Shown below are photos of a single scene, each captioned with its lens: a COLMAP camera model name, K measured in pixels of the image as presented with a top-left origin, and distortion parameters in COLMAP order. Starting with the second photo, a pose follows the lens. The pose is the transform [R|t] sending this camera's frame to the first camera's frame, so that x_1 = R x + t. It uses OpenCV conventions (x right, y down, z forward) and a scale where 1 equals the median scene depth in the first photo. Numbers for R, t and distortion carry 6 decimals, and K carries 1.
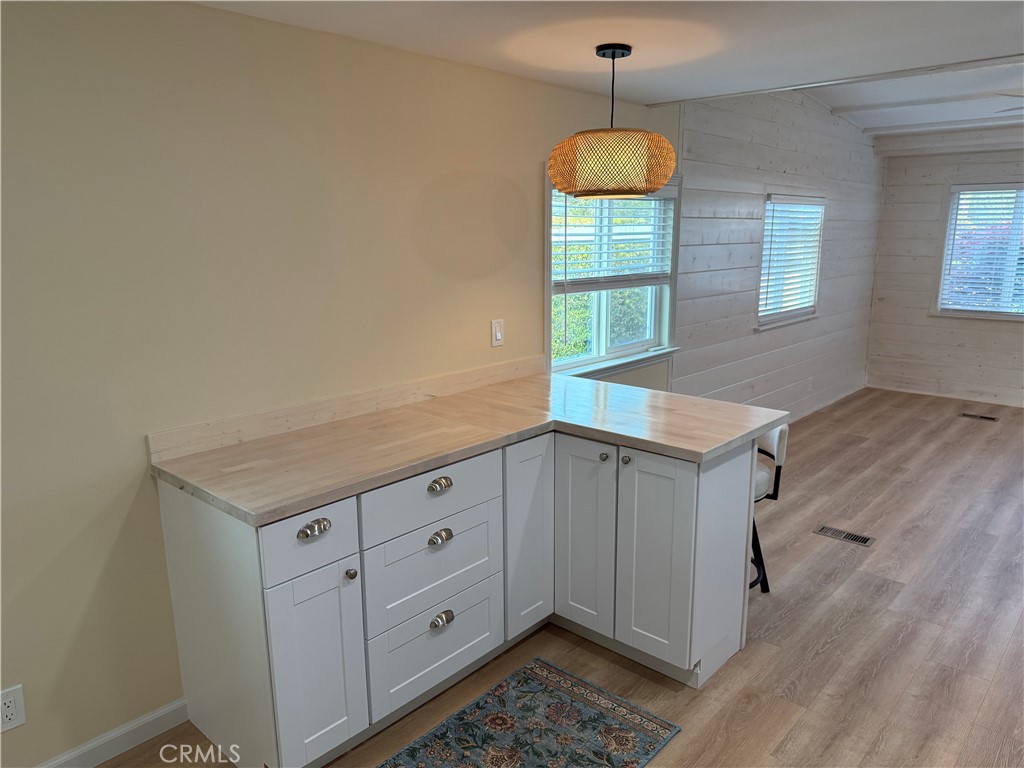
lens RADIAL K [[719.5, 0, 518.8], [0, 719.5, 384.4], [0, 0, 1]] dist [0.074920, -0.088612]
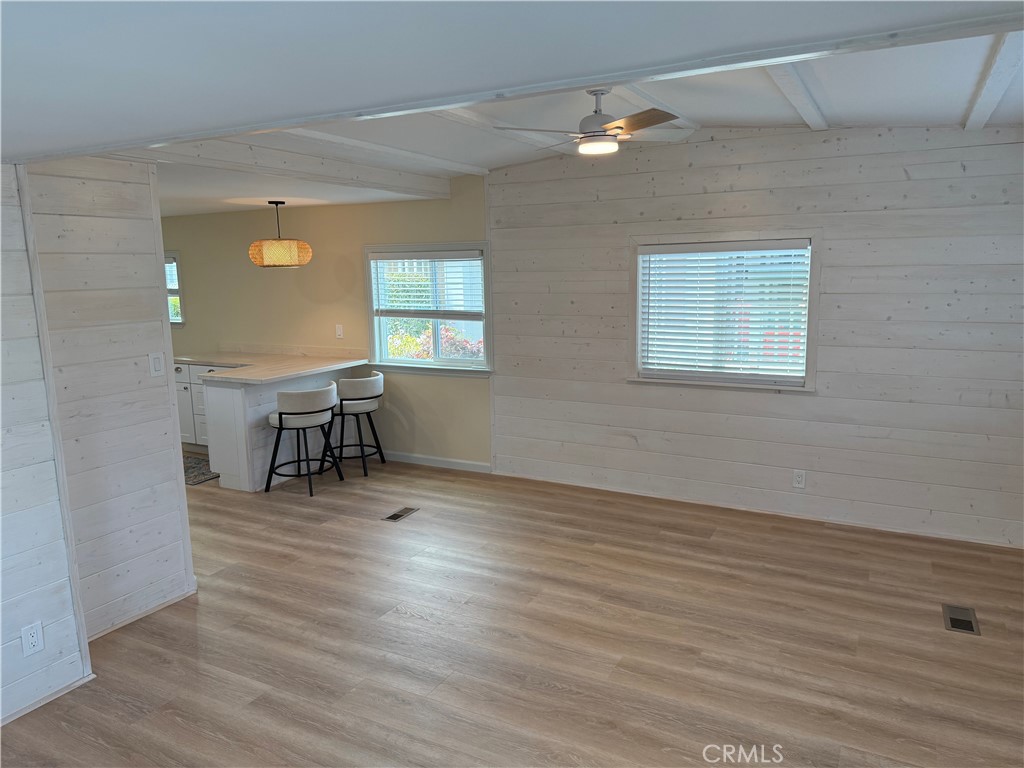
lens RADIAL K [[719.5, 0, 525.0], [0, 719.5, 375.4], [0, 0, 1]] dist [0.074920, -0.088612]
pose [[0.243682, 0.148536, -0.958413, 1.439181], [-0.184020, 0.977332, 0.104680, -0.182421], [0.952237, 0.150859, 0.265492, 0.694591]]
